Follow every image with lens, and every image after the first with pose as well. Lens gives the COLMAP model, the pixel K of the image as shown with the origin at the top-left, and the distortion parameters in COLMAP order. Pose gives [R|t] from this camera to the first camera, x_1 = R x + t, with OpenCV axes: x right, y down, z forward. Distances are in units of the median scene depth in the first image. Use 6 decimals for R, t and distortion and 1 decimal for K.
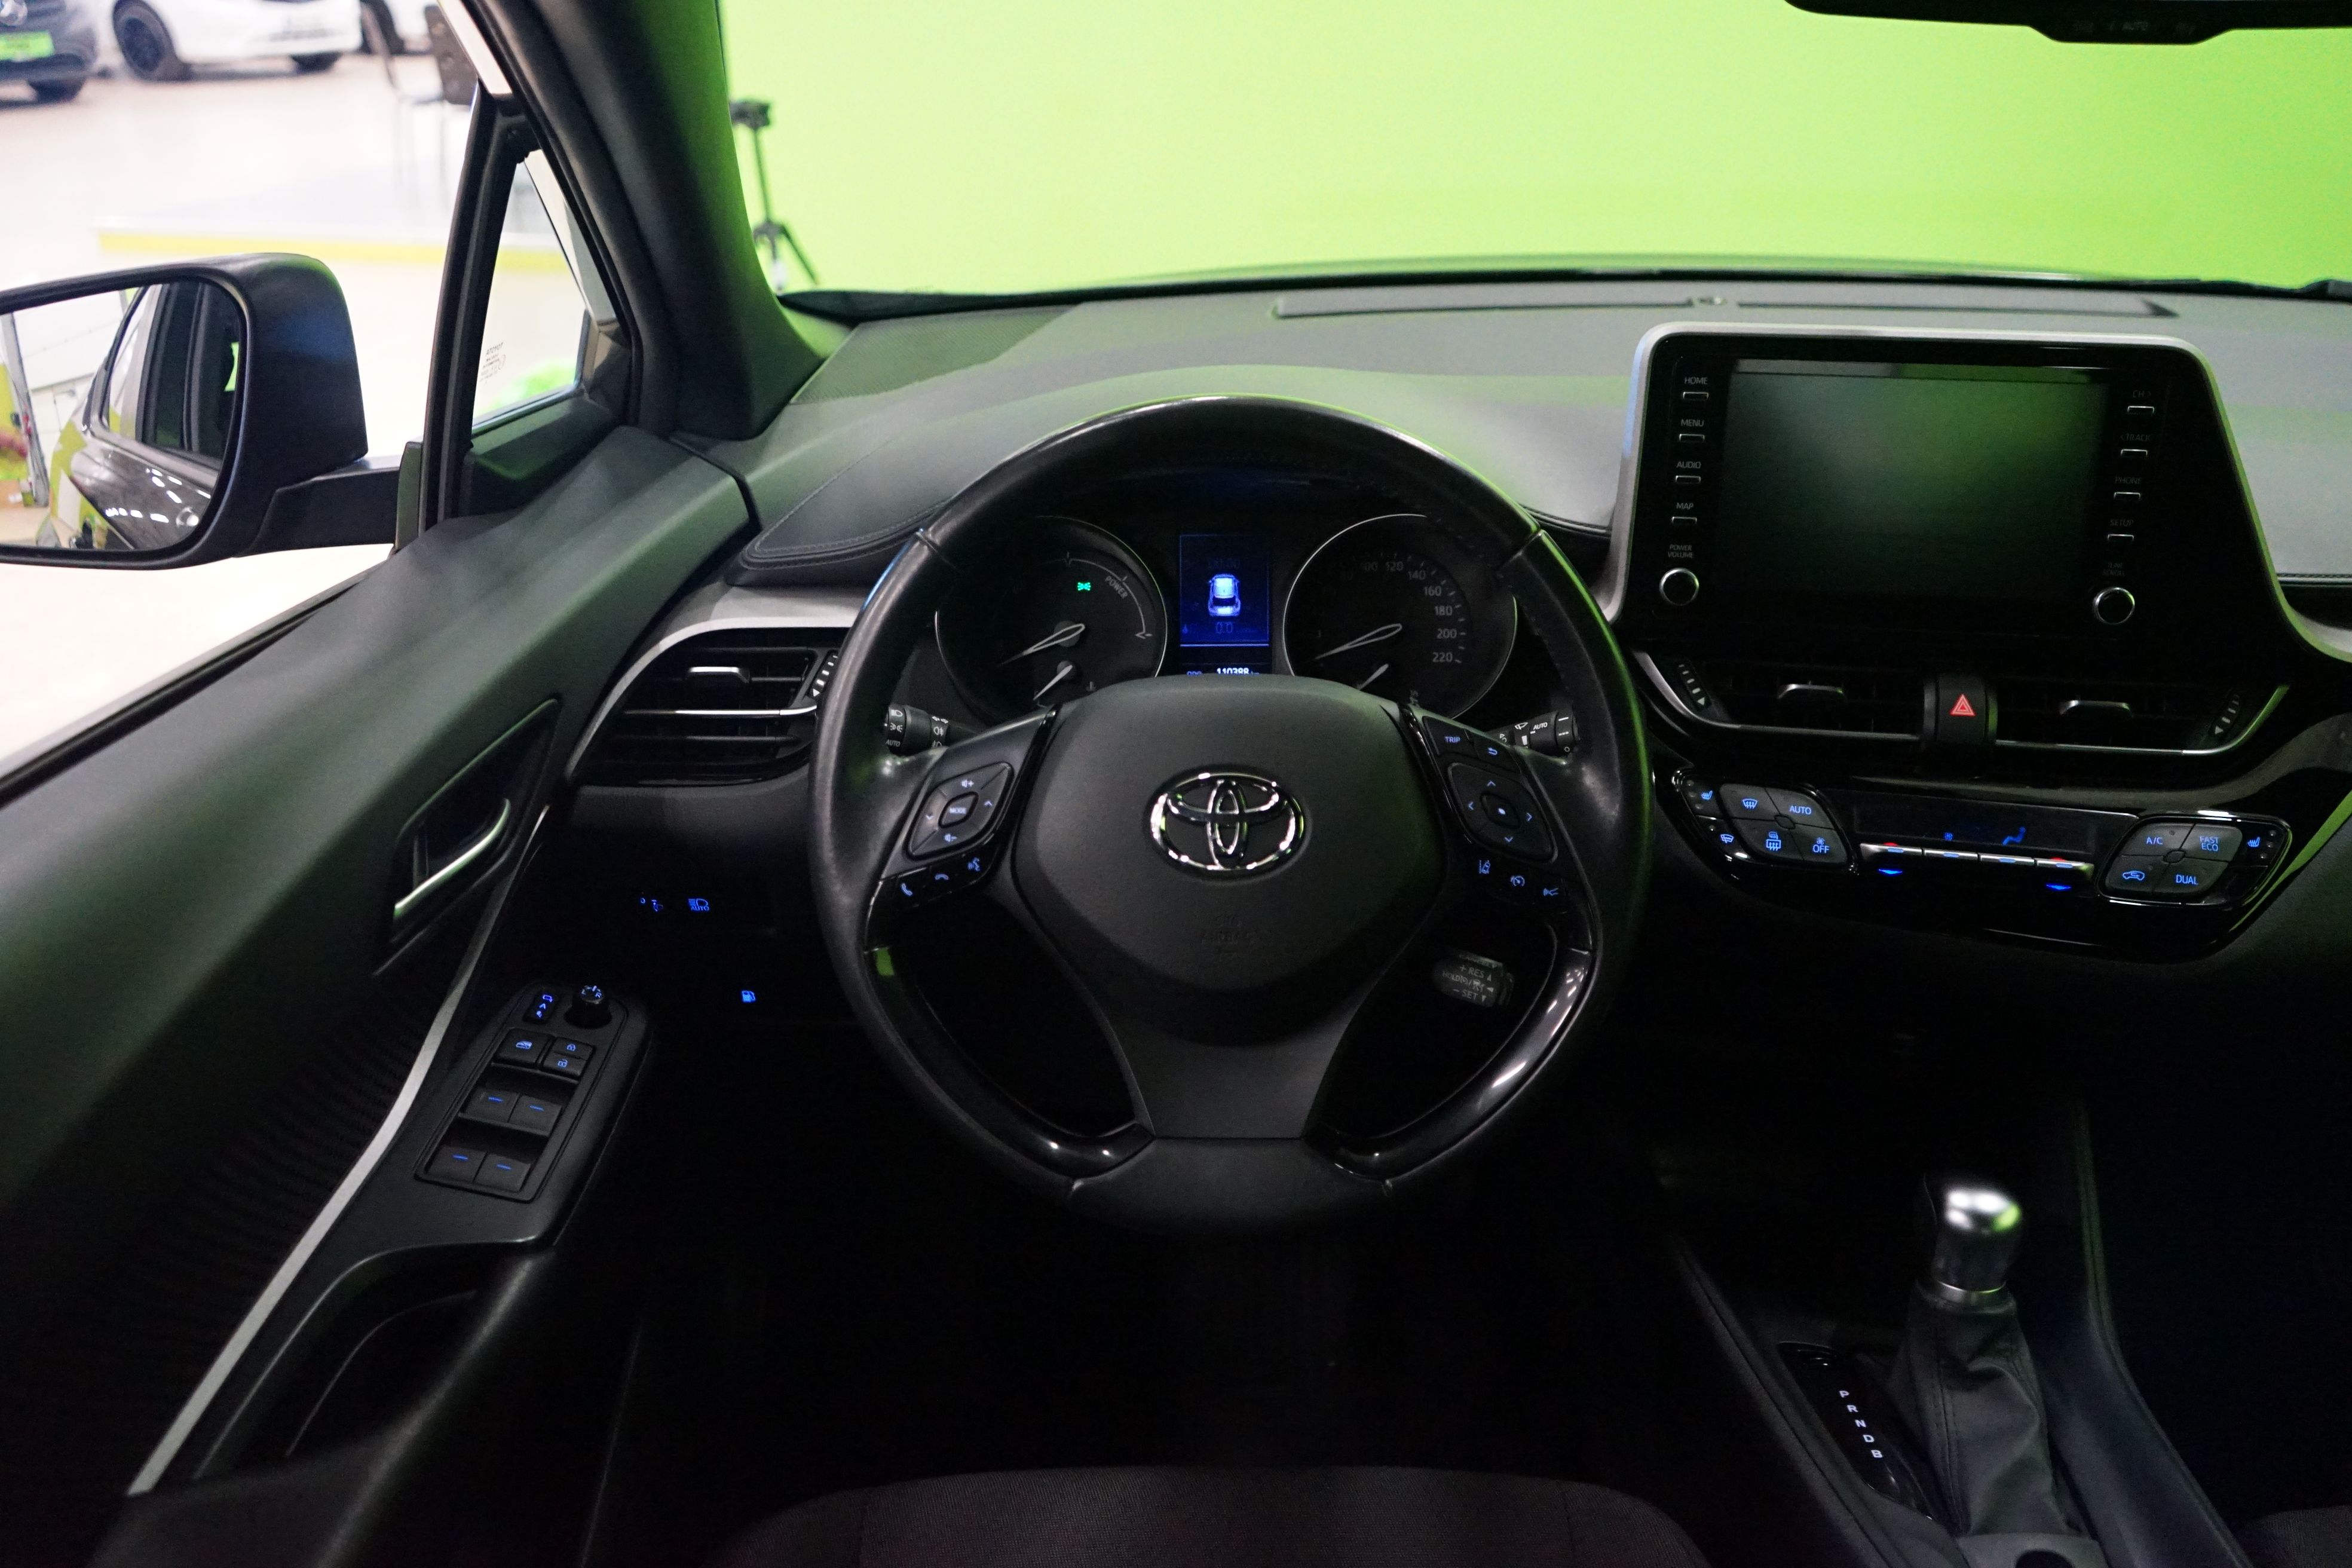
lens RADIAL K [[2058.1, 0, 1176.0], [0, 2058.1, 784.0], [0, 0, 1]] dist [0.032711, 0.020948]
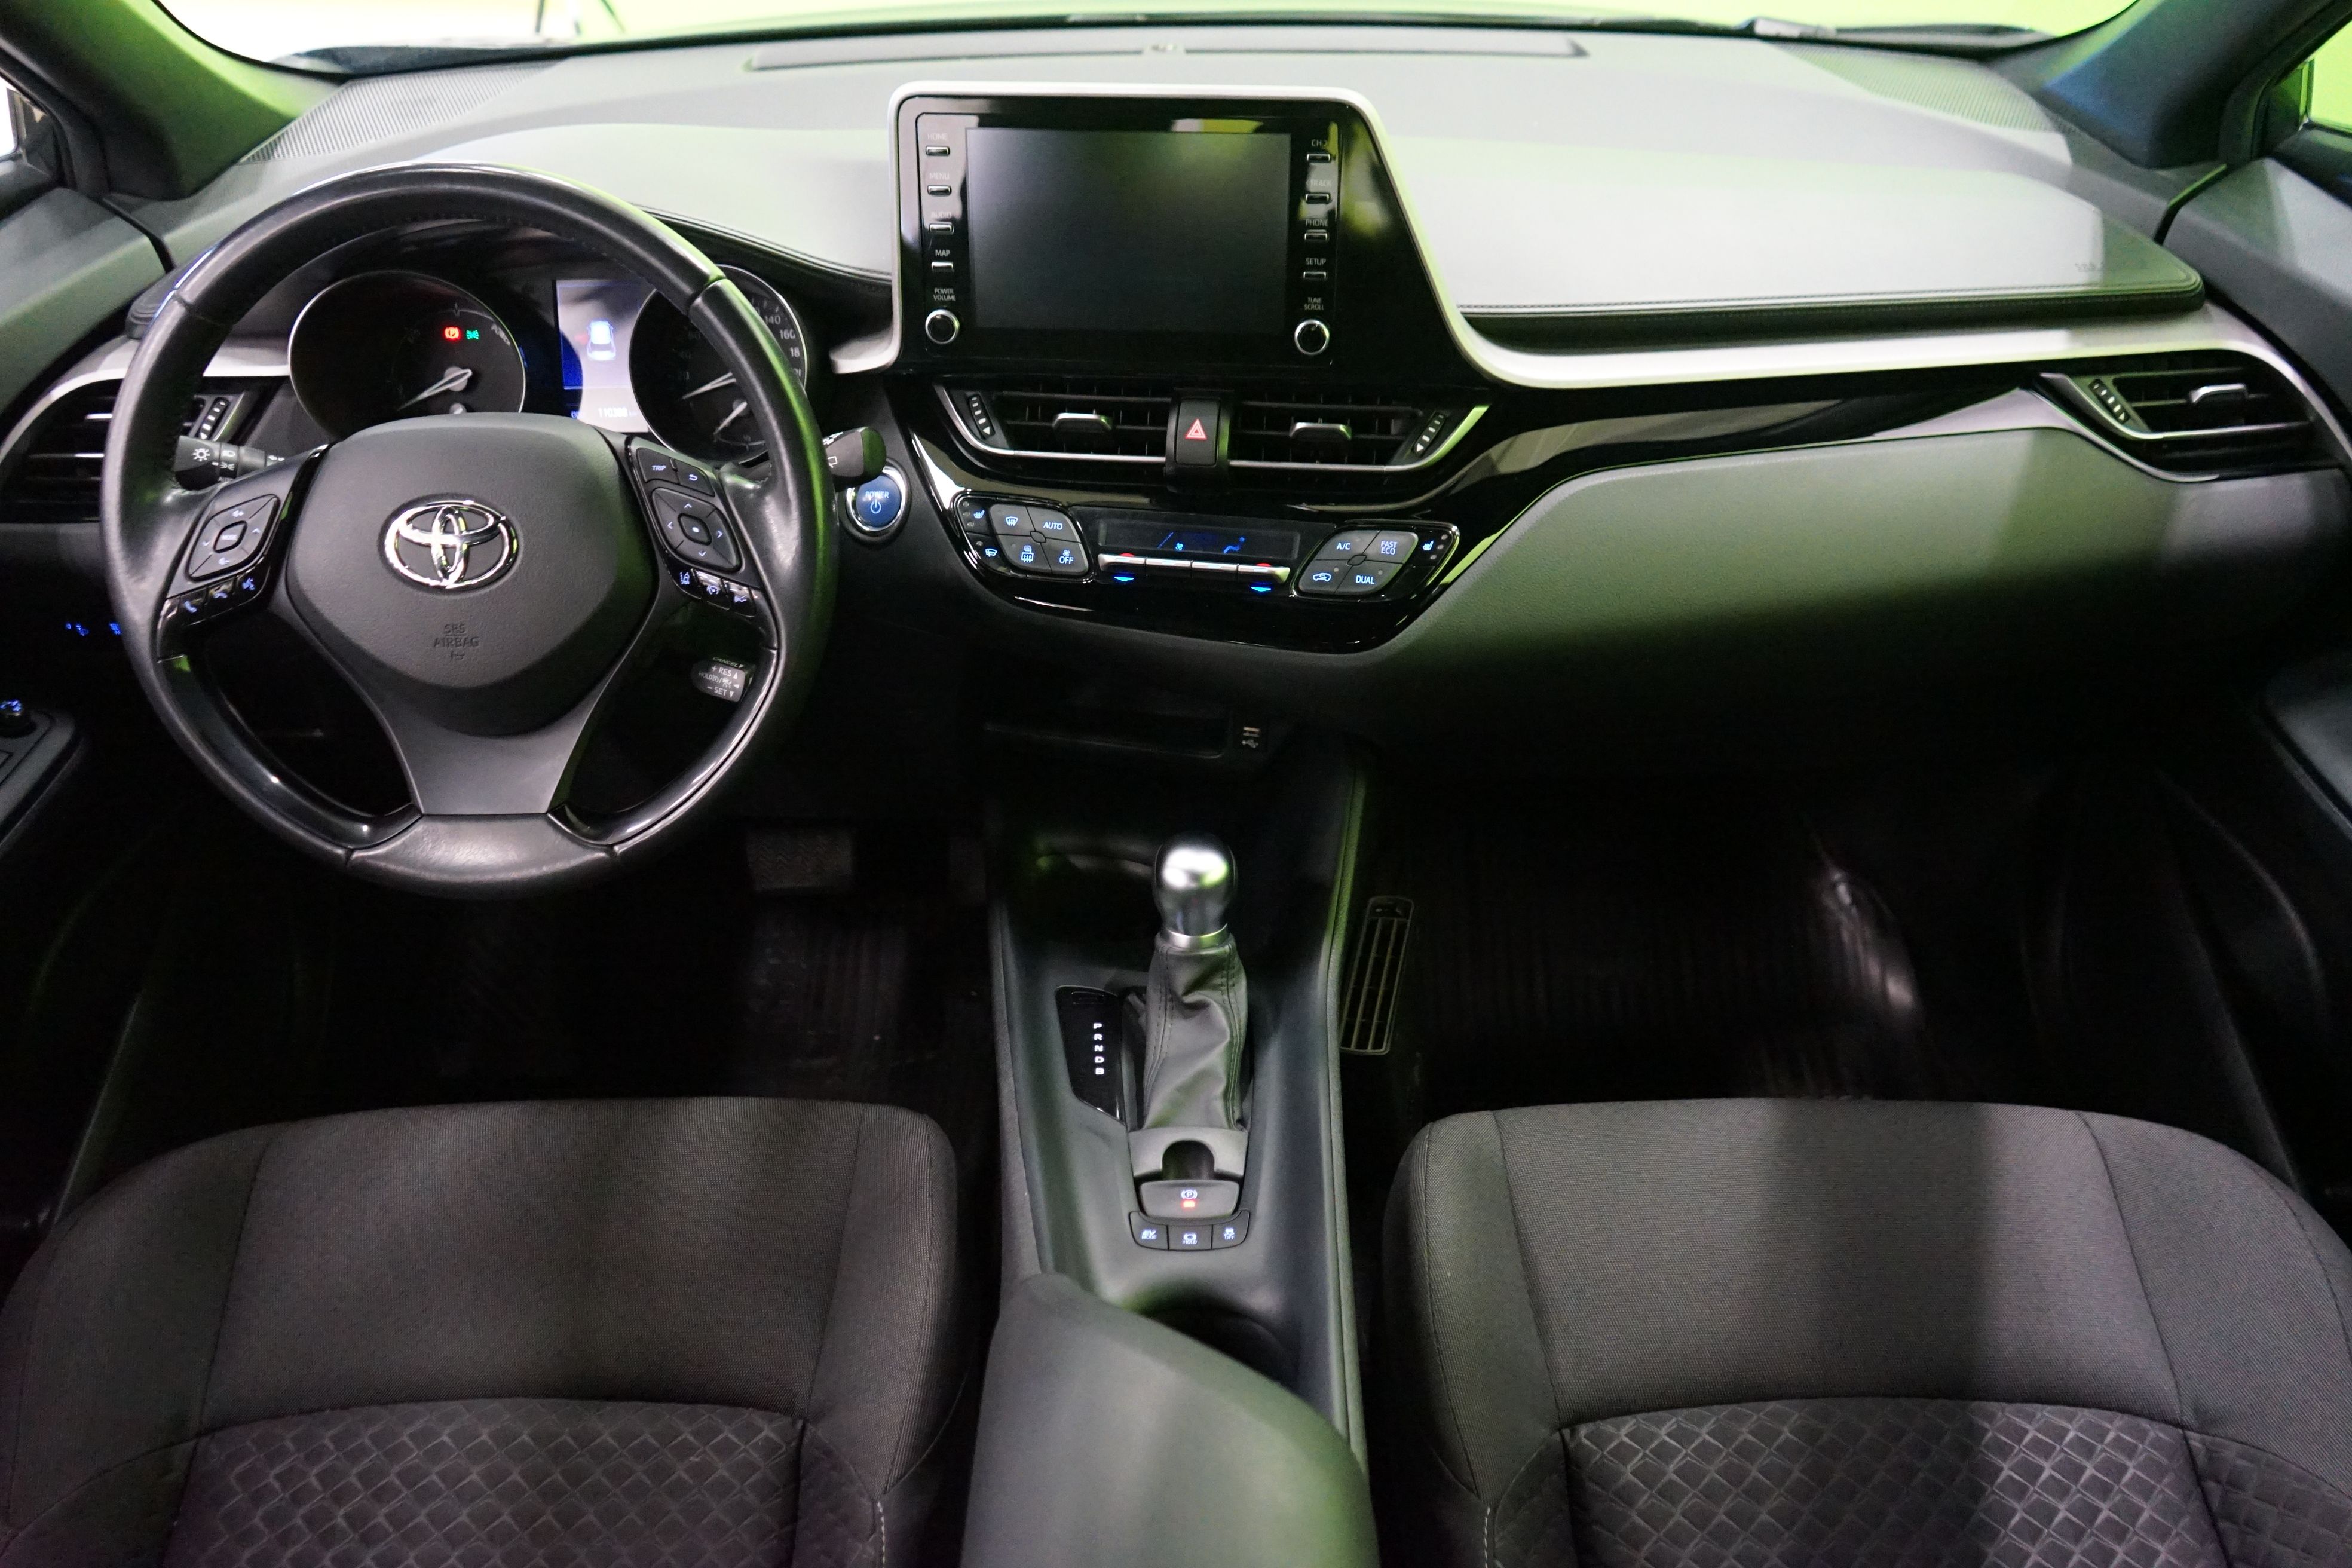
lens RADIAL K [[2058.1, 0, 1176.0], [0, 2058.1, 784.0], [0, 0, 1]] dist [0.032711, 0.020948]
pose [[0.999757, -0.018590, -0.011832, 0.386529], [0.019907, 0.992179, 0.123224, 0.015384], [0.009449, -0.123429, 0.992308, -0.142725]]
